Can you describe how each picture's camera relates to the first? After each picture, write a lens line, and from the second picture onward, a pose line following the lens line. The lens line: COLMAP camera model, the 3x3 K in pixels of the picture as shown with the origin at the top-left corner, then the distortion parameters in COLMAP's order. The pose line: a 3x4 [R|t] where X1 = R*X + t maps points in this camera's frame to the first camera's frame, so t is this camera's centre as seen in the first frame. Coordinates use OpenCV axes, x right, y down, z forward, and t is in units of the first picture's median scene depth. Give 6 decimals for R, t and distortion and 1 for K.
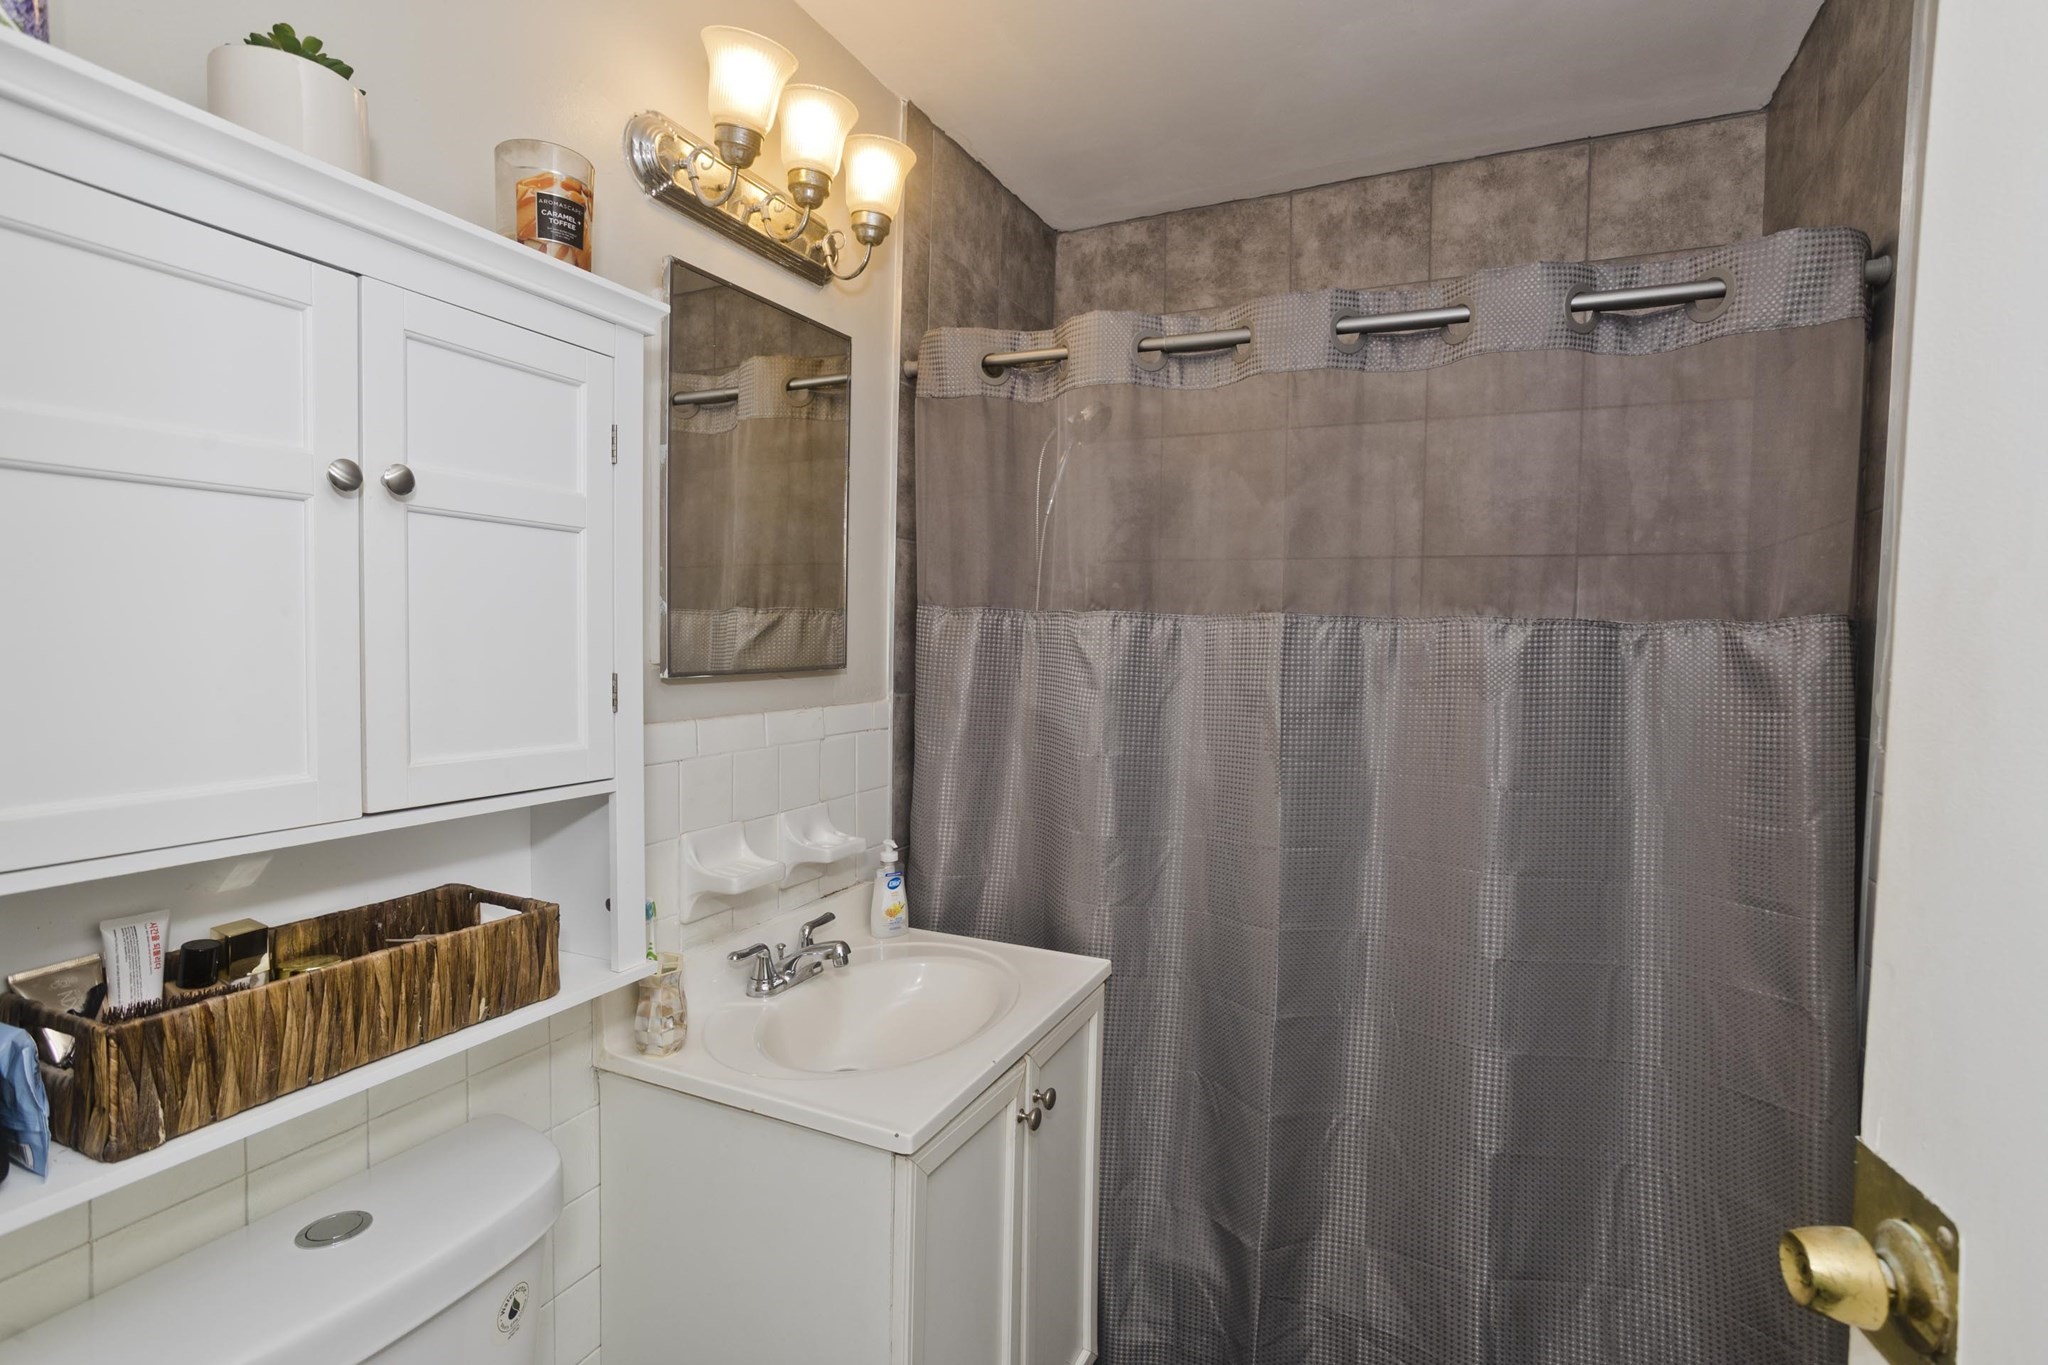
lens RADIAL K [[988.6, 0, 1025.7], [0, 988.6, 675.9], [0, 0, 1]] dist [-0.052930, 0.034526]
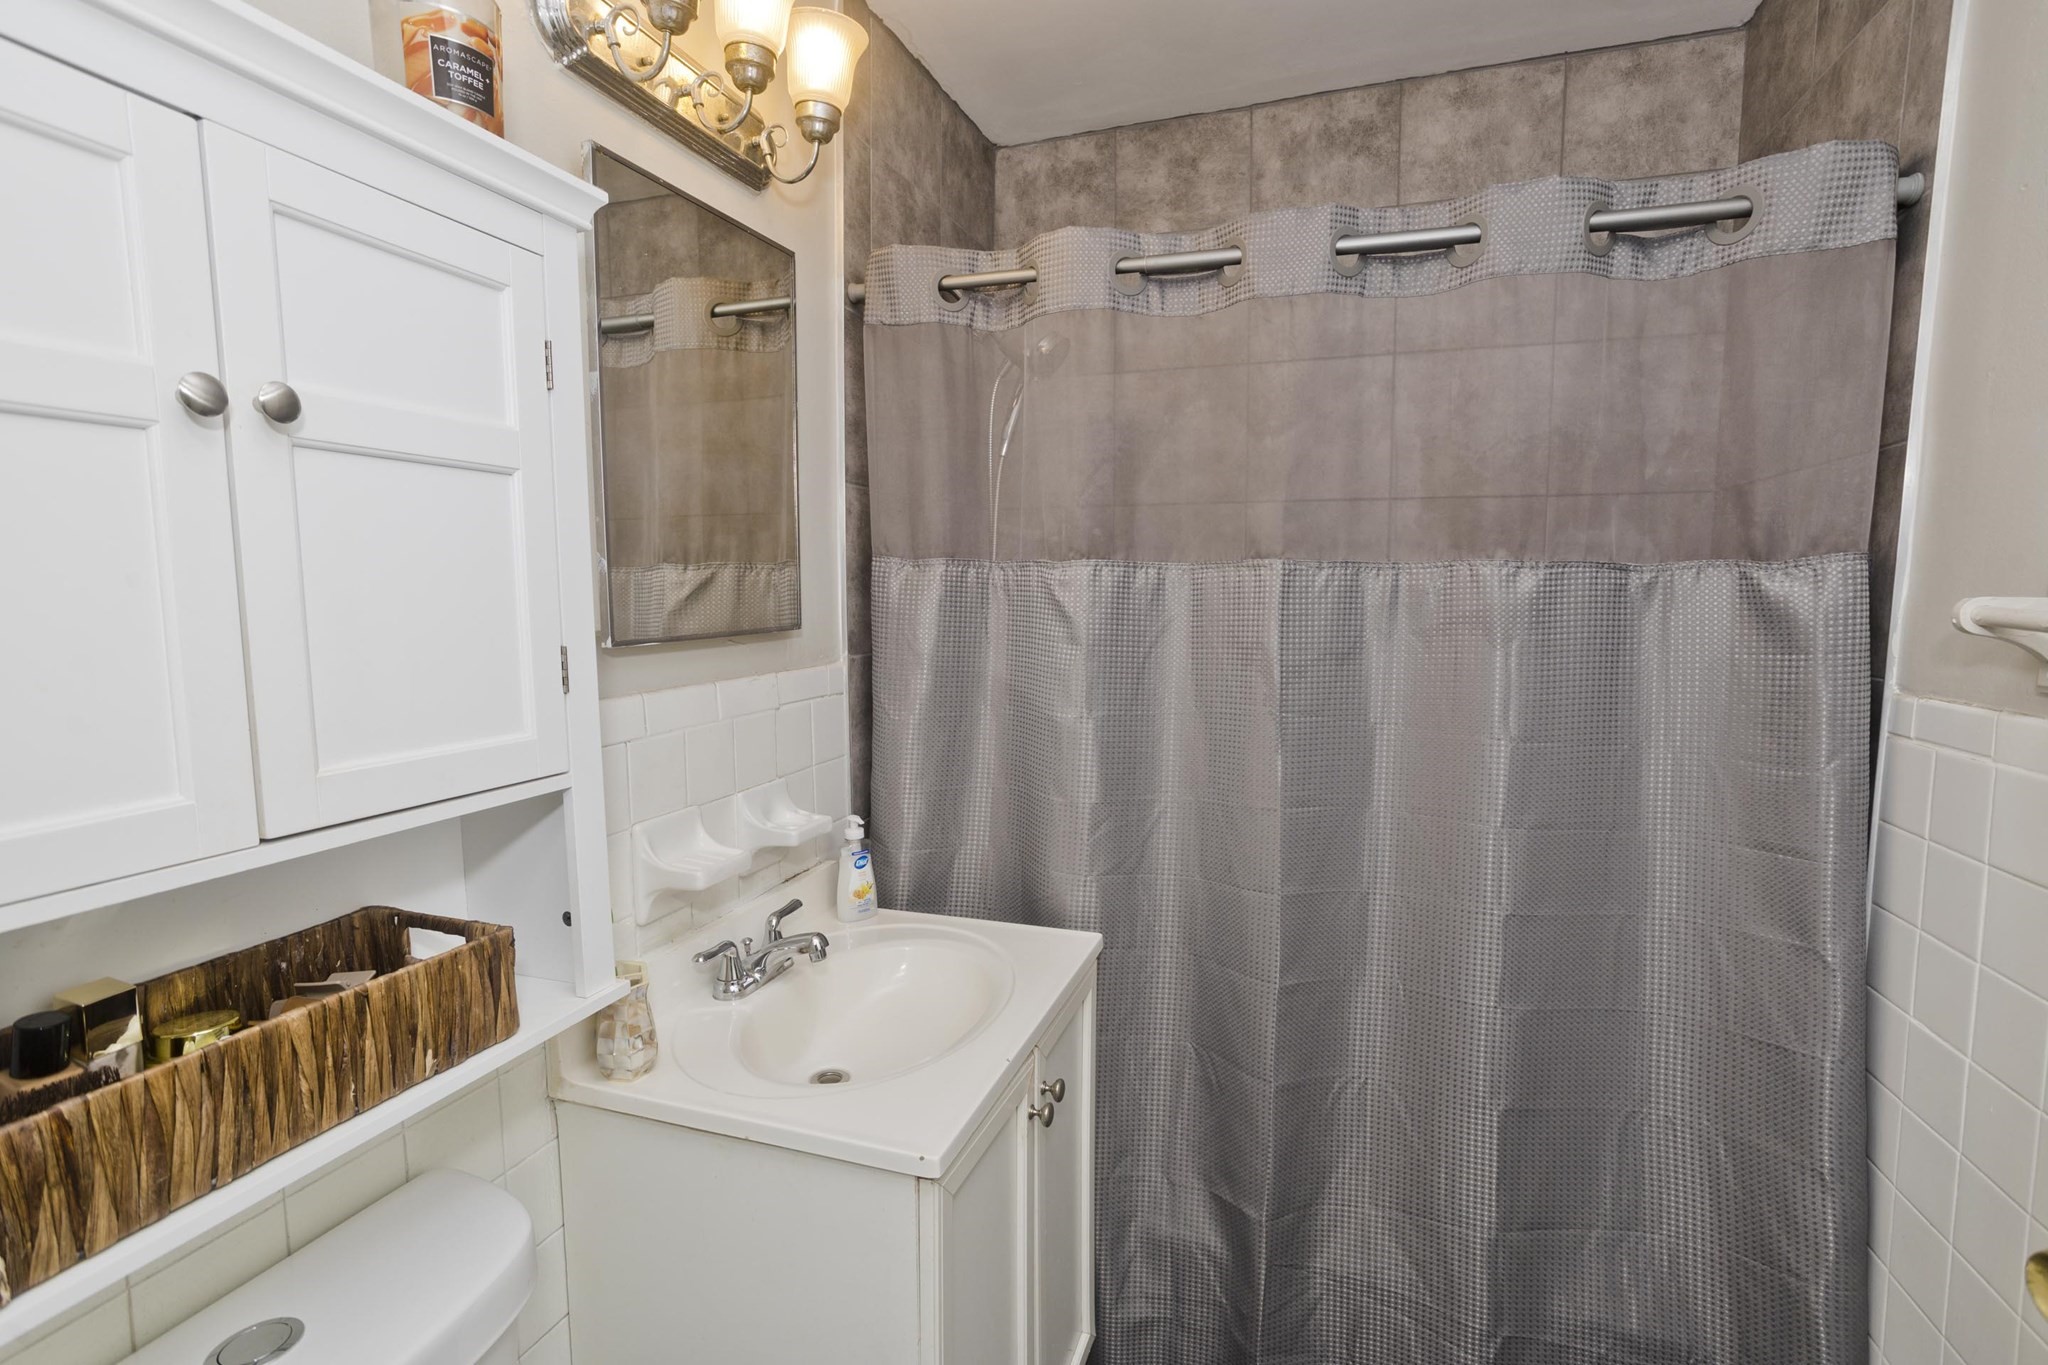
lens RADIAL K [[982.8, 0, 1021.9], [0, 982.8, 689.0], [0, 0, 1]] dist [-0.047381, 0.026945]
pose [[0.994219, -0.030162, 0.103050, -0.087110], [0.023473, 0.997576, 0.065510, -0.008313], [-0.104776, -0.062712, 0.992517, 0.102170]]
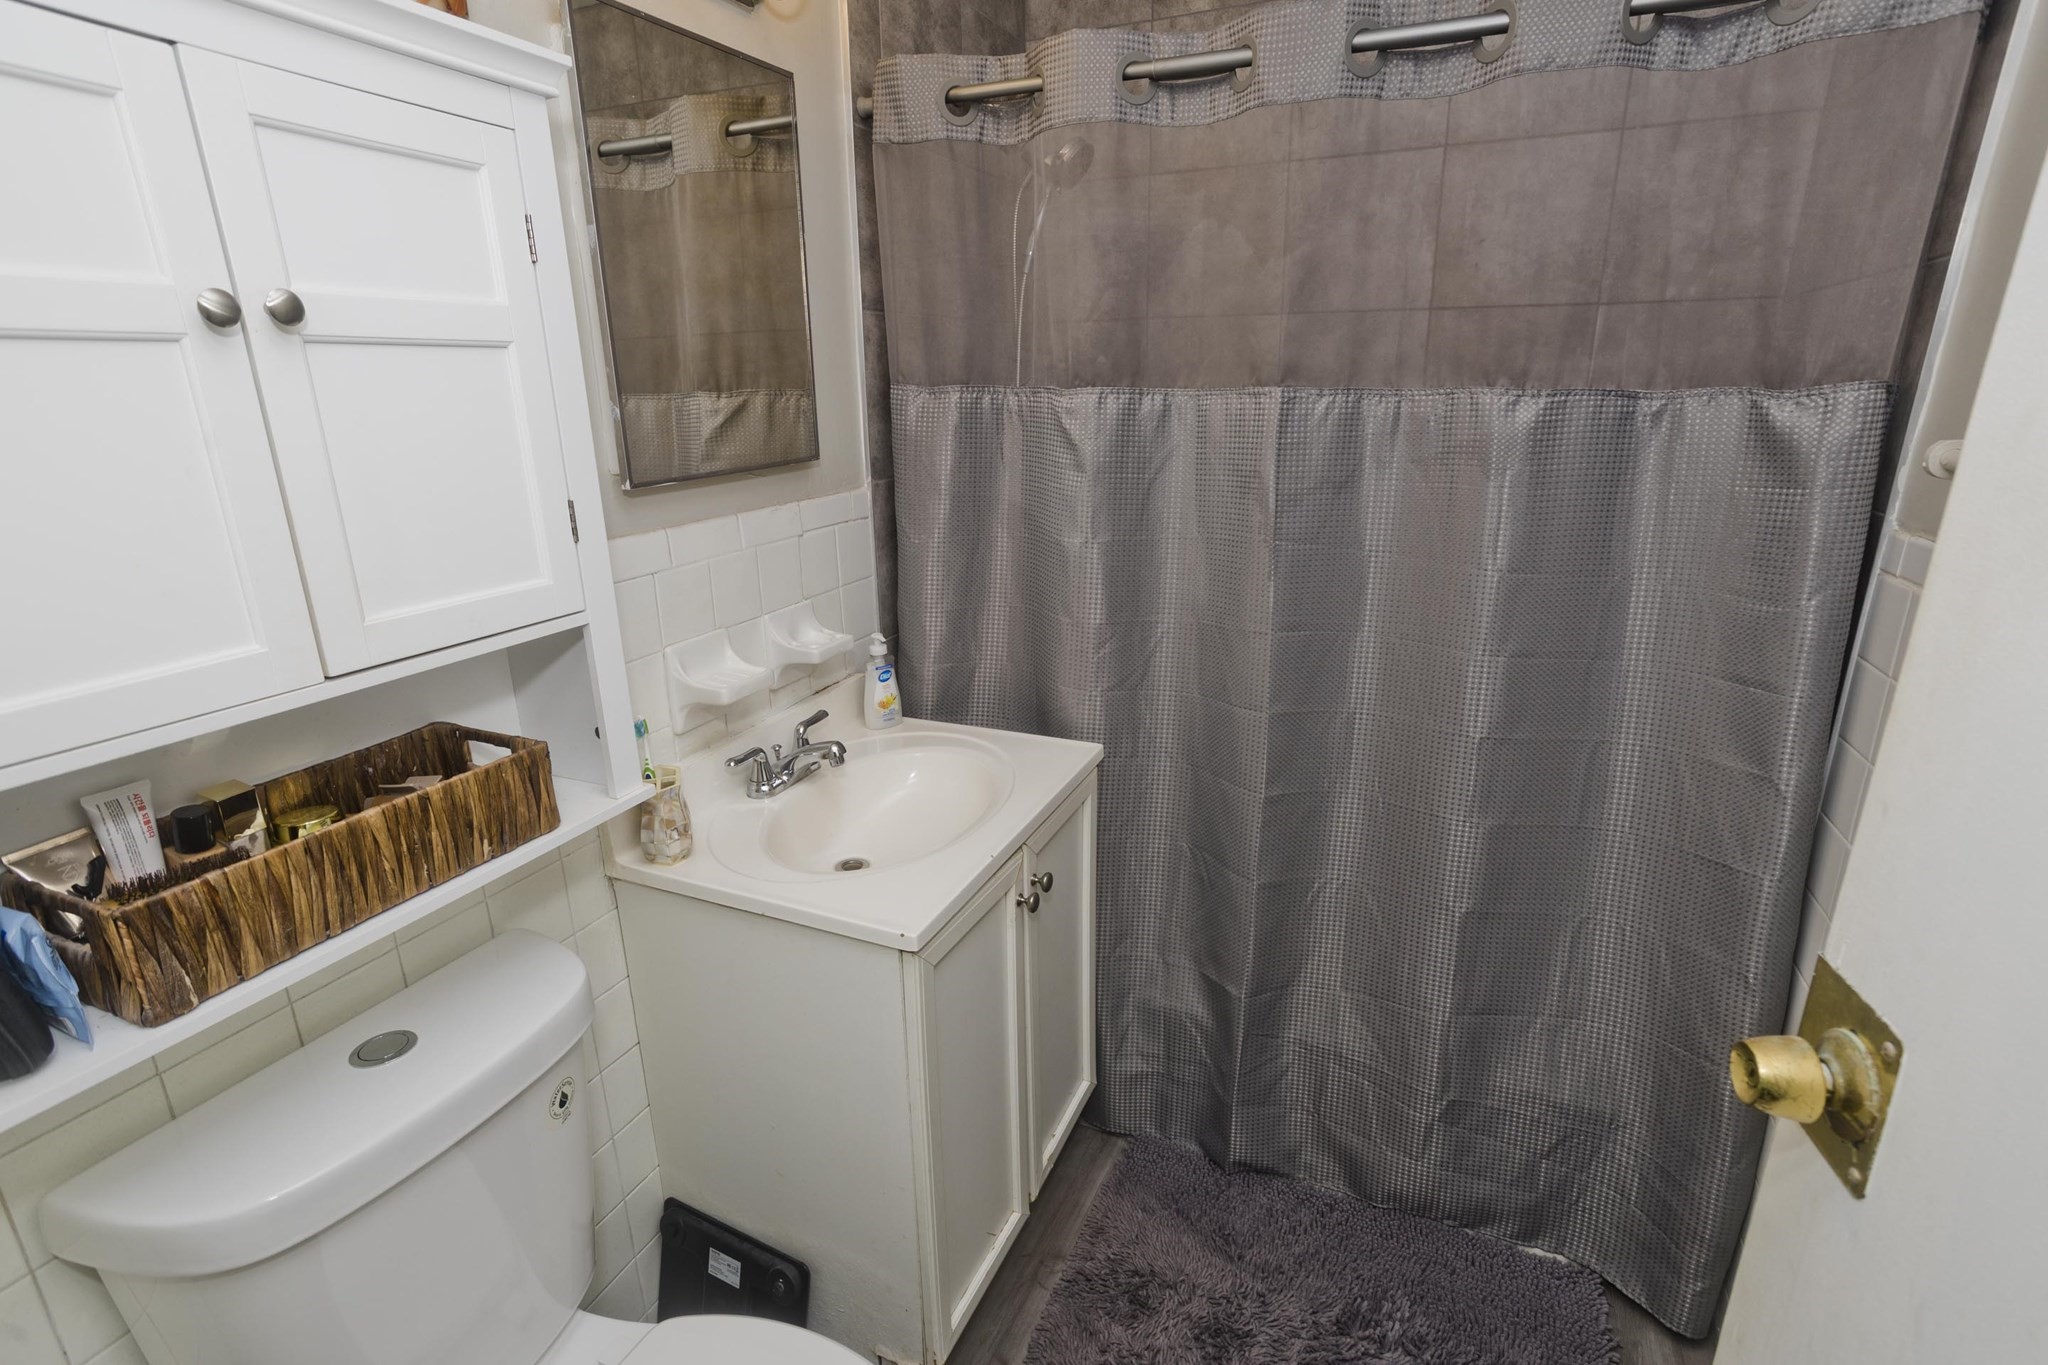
lens RADIAL K [[987.8, 0, 1025.5], [0, 987.8, 677.9], [0, 0, 1]] dist [-0.053075, 0.035621]
pose [[0.999284, -0.037167, 0.007087, 0.002061], [0.034142, 0.966479, 0.254465, -0.044598], [-0.016307, -0.254041, 0.967056, 0.033858]]
